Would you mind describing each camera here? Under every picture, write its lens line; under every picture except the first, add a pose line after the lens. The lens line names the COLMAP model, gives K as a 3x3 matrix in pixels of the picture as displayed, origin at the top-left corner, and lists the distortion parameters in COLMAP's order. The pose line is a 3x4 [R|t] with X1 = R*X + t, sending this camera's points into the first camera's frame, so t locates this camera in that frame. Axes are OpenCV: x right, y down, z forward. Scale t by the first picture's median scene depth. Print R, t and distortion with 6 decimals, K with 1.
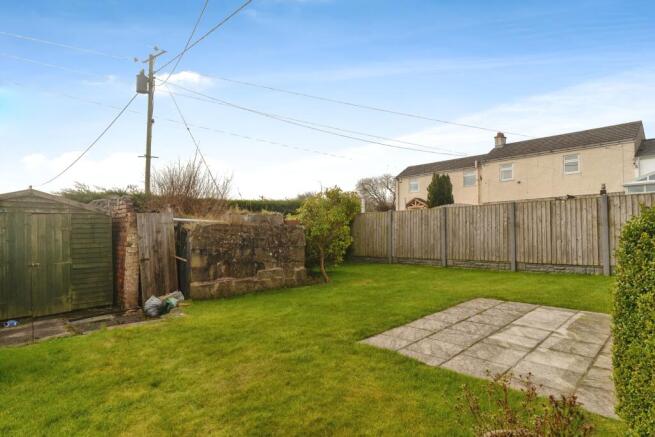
lens RADIAL K [[342.9, 0, 327.5], [0, 342.9, 233.3], [0, 0, 1]] dist [0.001061, 0.000049]
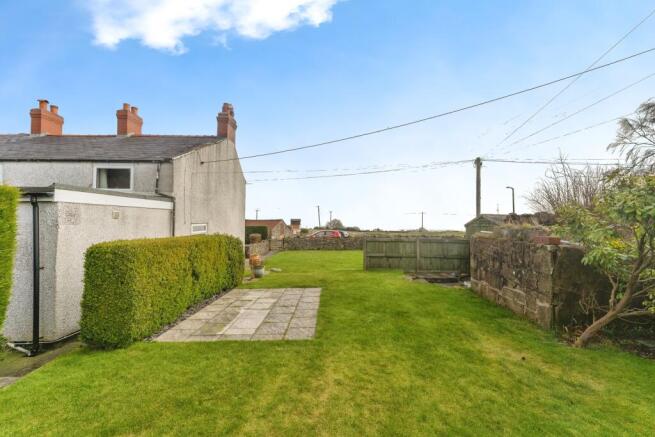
lens RADIAL K [[272.6, 0, 327.5], [0, 272.6, 218.5], [0, 0, 1]] dist [0.000026, -0.000002]
pose [[-0.711108, 0.003767, -0.703073, 0.765450], [0.007254, 0.999972, -0.001979, -0.094273], [0.703046, -0.006508, -0.711115, 1.296495]]
